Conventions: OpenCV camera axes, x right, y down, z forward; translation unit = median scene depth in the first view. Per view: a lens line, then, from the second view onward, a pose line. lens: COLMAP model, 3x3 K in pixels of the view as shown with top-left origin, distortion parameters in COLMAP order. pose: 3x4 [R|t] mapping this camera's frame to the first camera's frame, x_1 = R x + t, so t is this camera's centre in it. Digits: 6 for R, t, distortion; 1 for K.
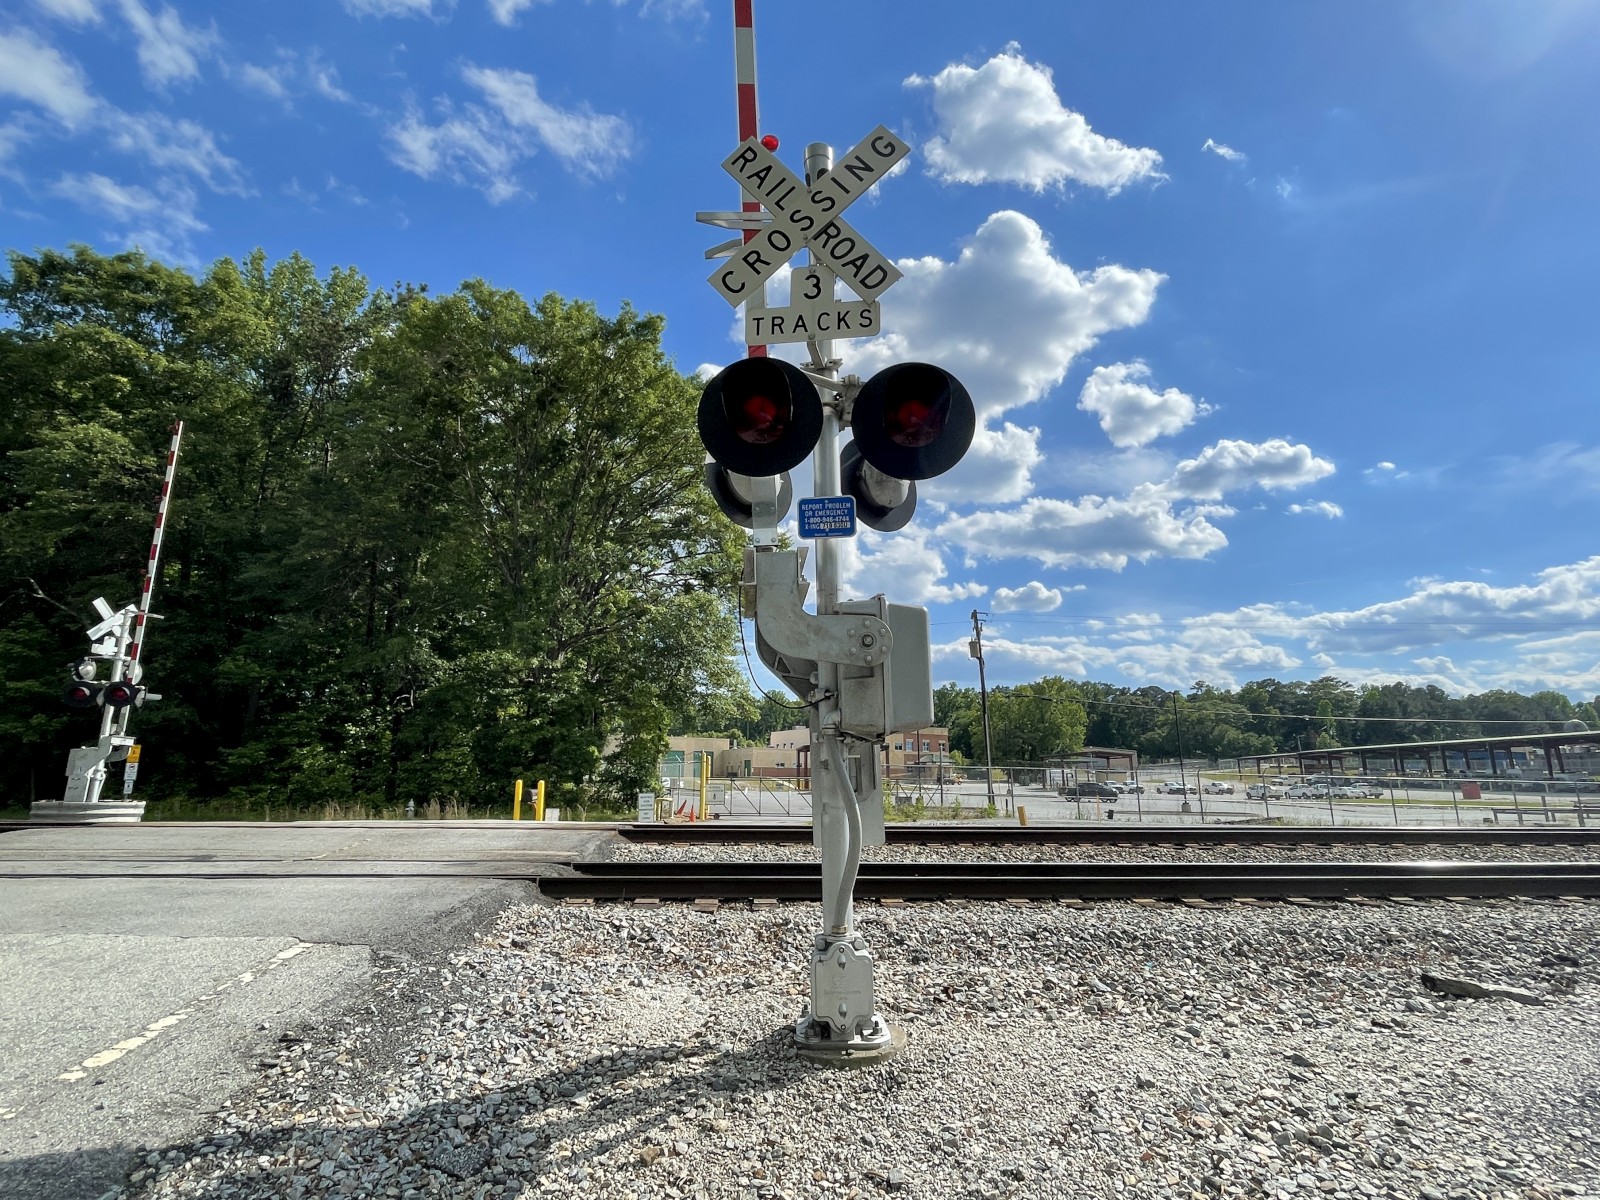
lens RADIAL K [[797.2, 0, 806.8], [0, 797.2, 597.3], [0, 0, 1]] dist [-0.004564, 0.000219]
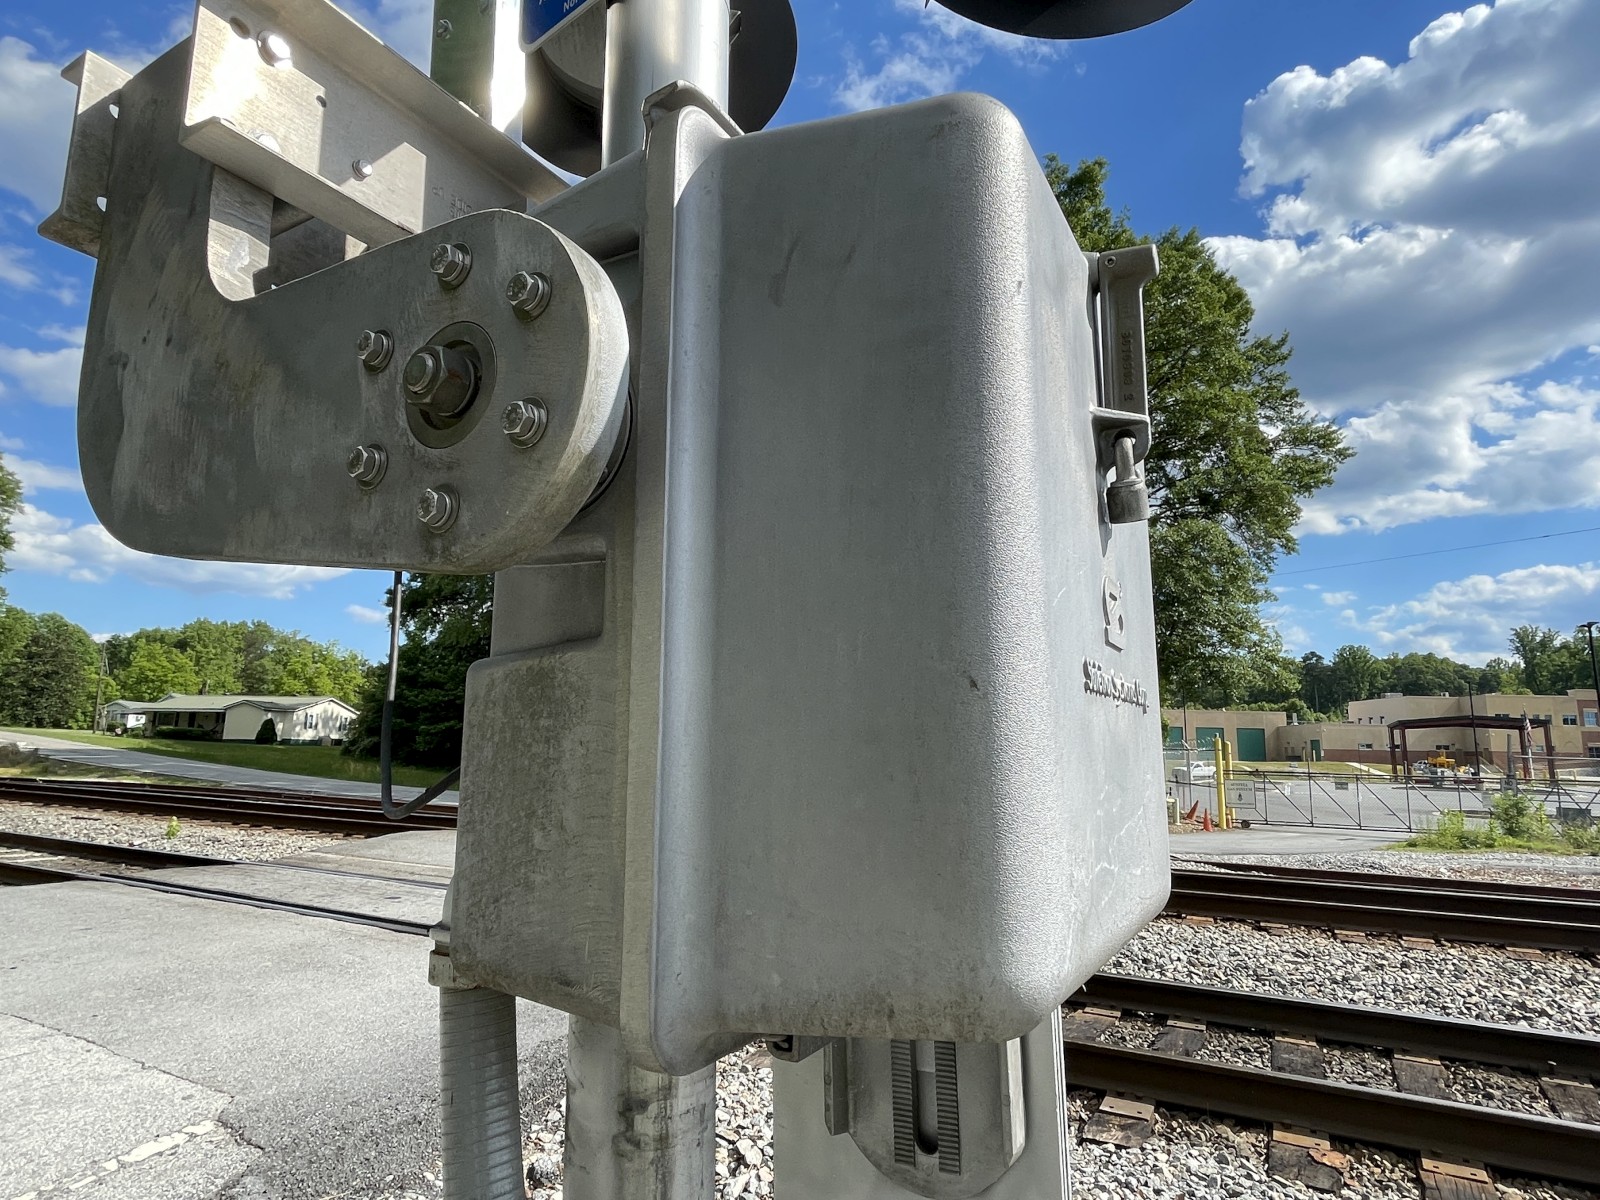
lens RADIAL K [[910.6, 0, 805.7], [0, 910.6, 594.1], [0, 0, 1]] dist [-0.004087, -0.004913]
pose [[0.834206, -0.082973, -0.545174, 0.022651], [0.107758, 0.994084, 0.013592, 0.013789], [0.540821, -0.070085, 0.838212, 0.116052]]
